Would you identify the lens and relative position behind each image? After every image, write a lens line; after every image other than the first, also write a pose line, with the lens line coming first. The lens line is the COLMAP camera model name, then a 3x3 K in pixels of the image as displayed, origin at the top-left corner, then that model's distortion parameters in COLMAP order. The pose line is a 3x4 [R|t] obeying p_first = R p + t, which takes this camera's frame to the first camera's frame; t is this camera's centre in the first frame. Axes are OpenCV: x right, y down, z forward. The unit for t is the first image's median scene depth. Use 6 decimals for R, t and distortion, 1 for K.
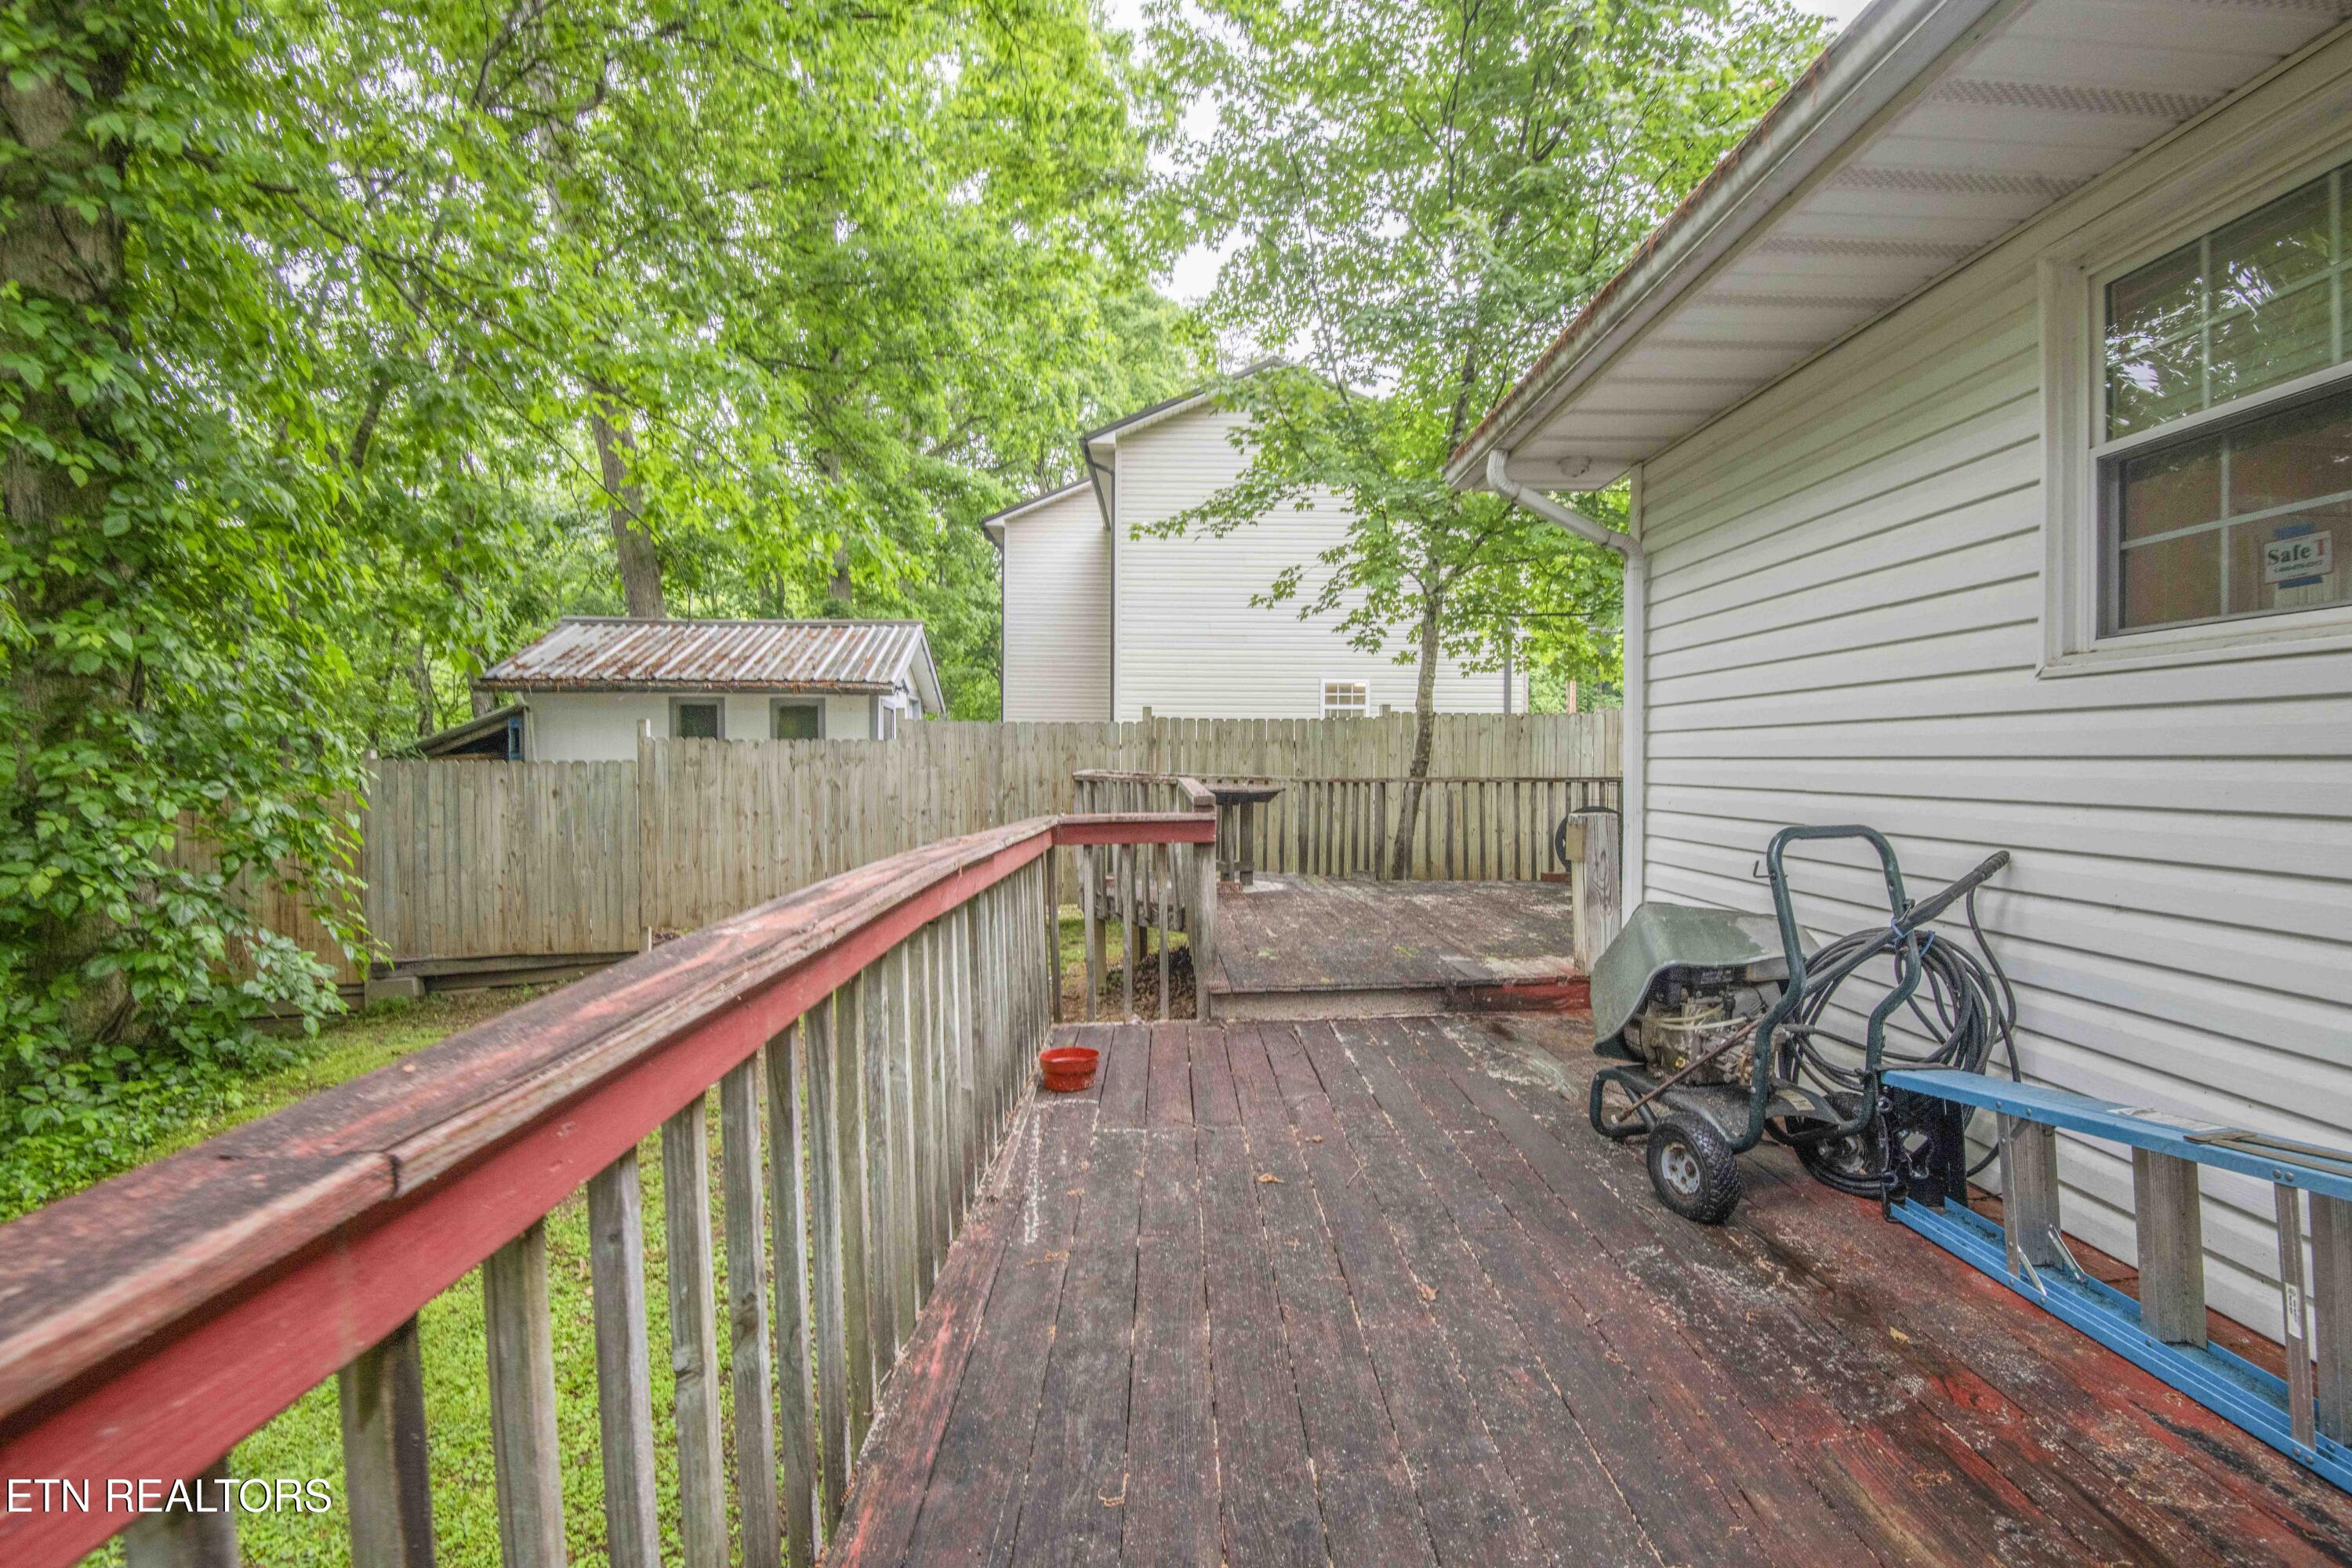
lens RADIAL K [[1087.4, 0, 1174.8], [0, 1087.4, 791.2], [0, 0, 1]] dist [-0.030485, -0.007980]
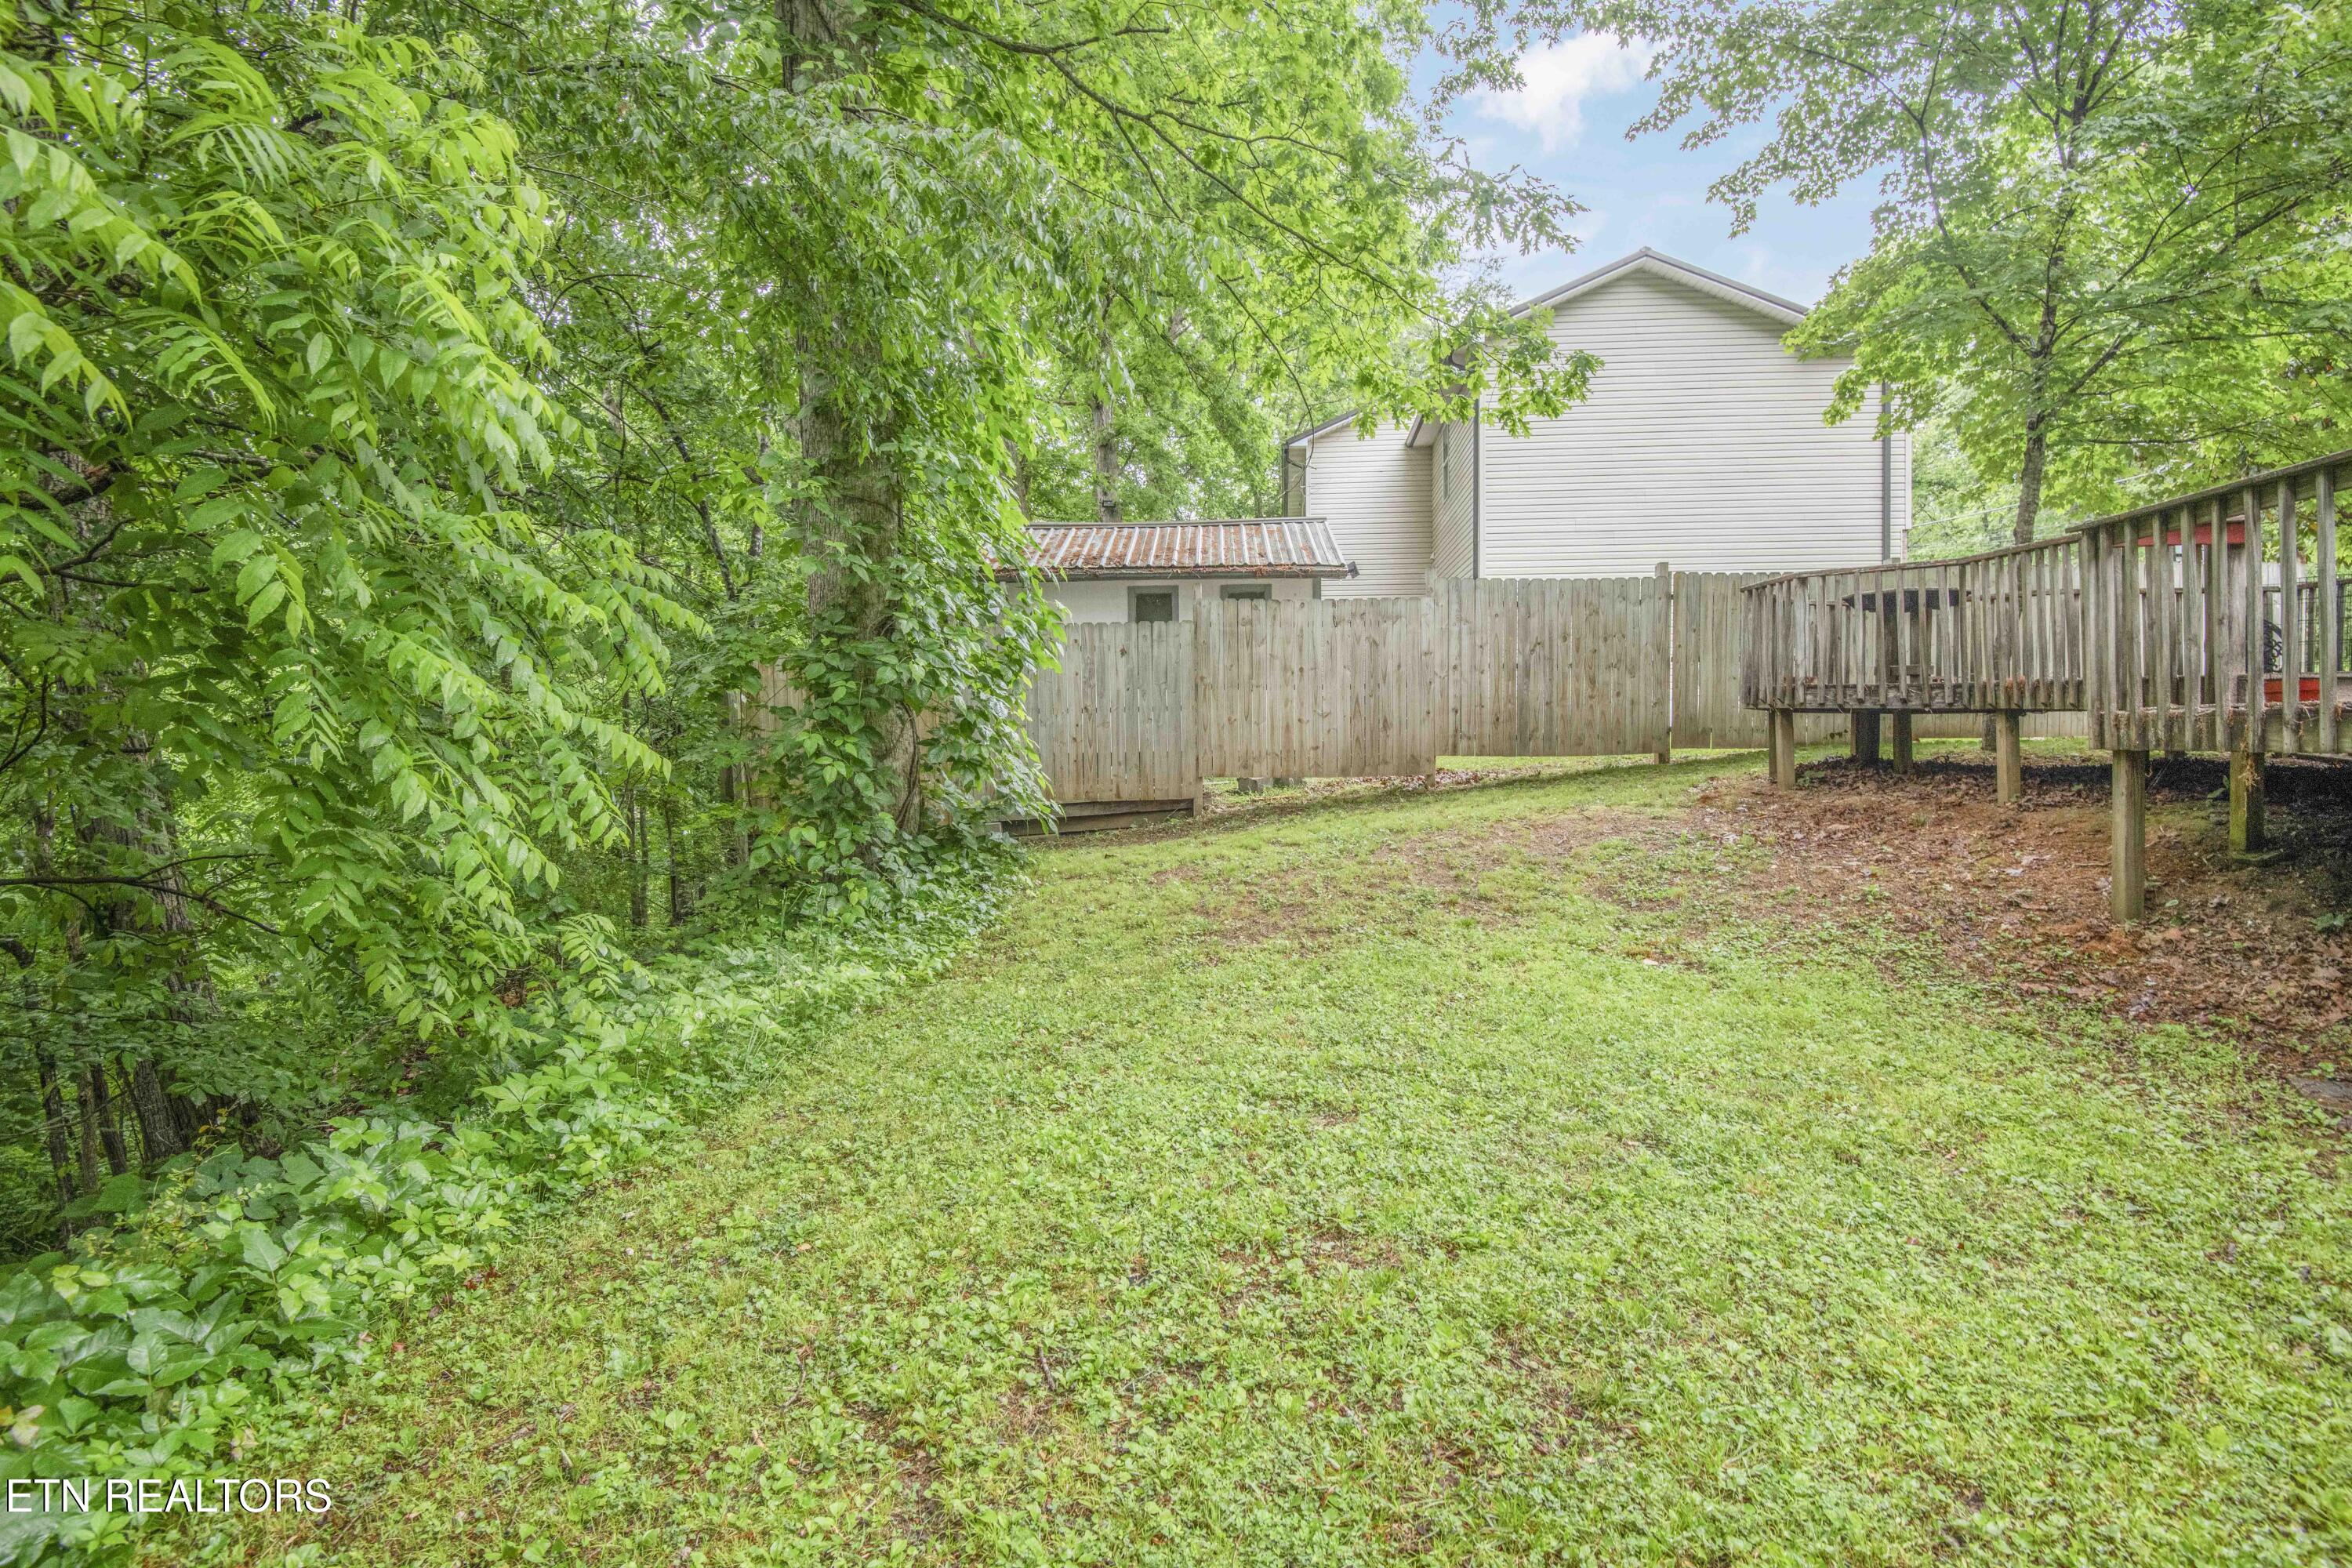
lens RADIAL K [[1087.4, 0, 1197.1], [0, 1087.4, 783.5], [0, 0, 1]] dist [-0.030485, -0.007980]
pose [[0.994150, -0.008101, -0.107706, -0.398827], [0.011903, 0.999327, 0.034703, 0.100611], [0.107353, -0.035782, 0.993577, -0.076447]]
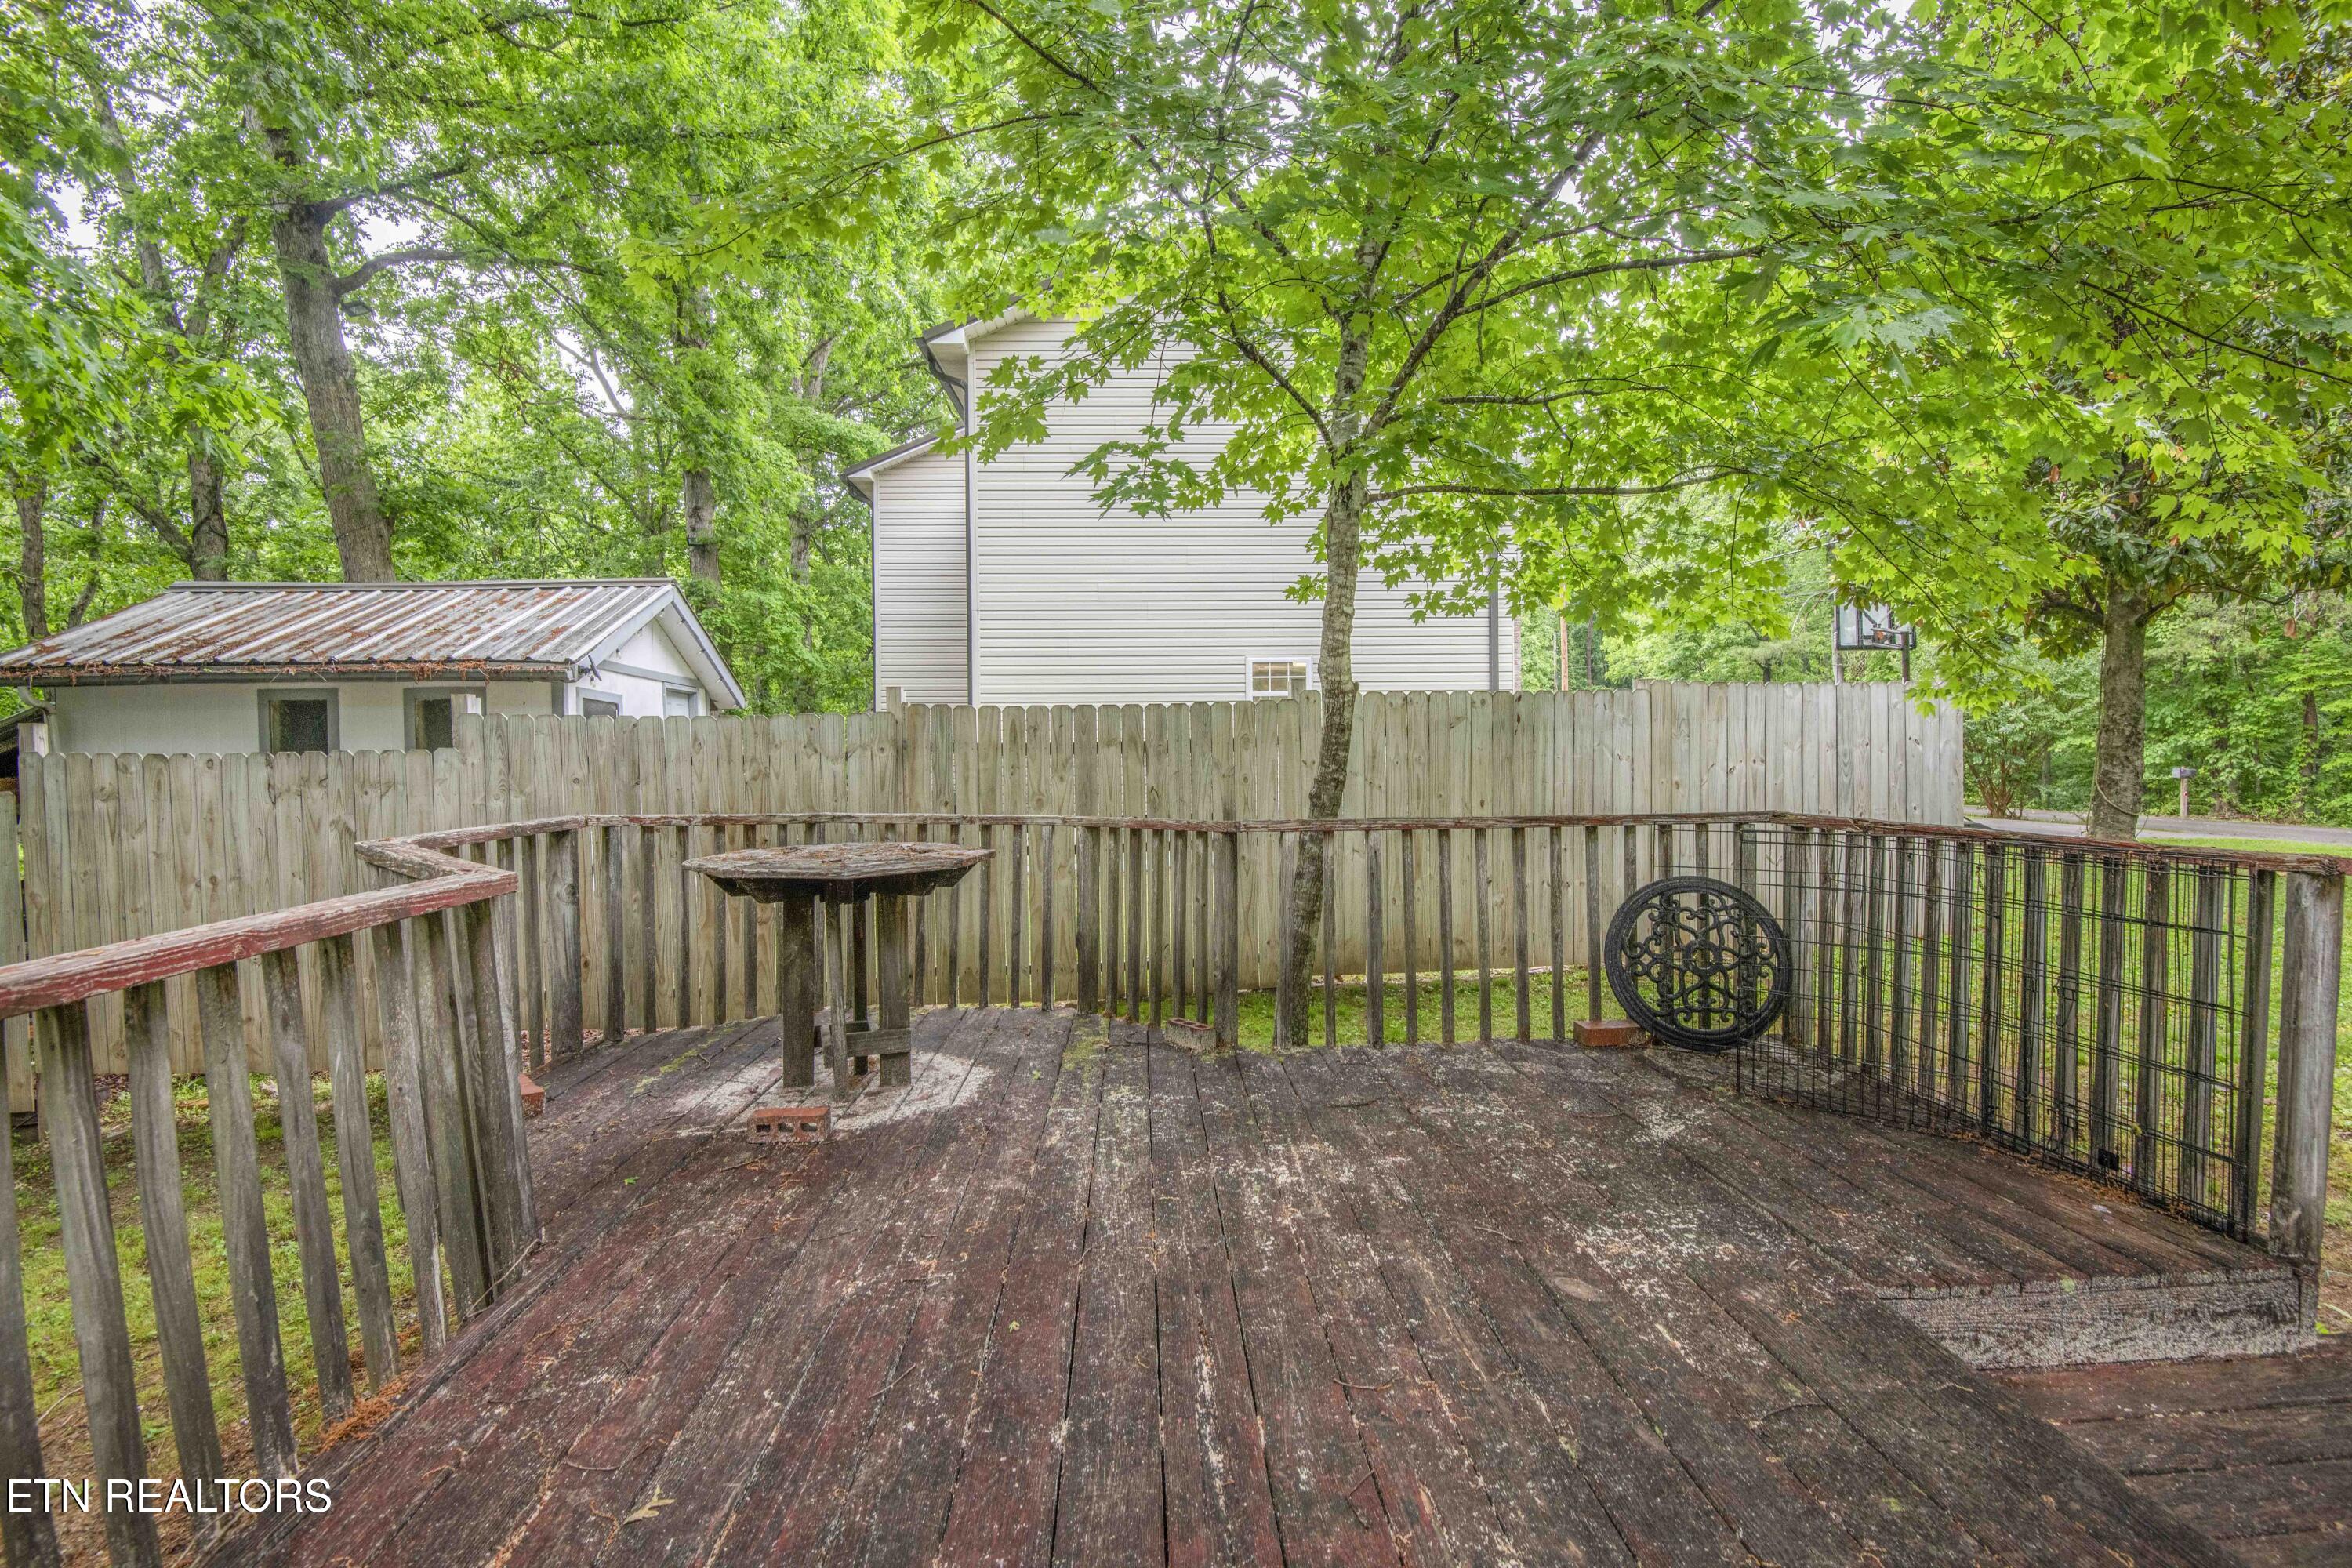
lens RADIAL K [[1087.4, 0, 1188.3], [0, 1087.4, 795.2], [0, 0, 1]] dist [-0.030485, -0.007980]
pose [[0.999557, -0.014557, 0.025953, 0.134996], [0.014420, 0.999881, 0.005480, -0.022094], [-0.026030, -0.005103, 0.999648, 0.449469]]
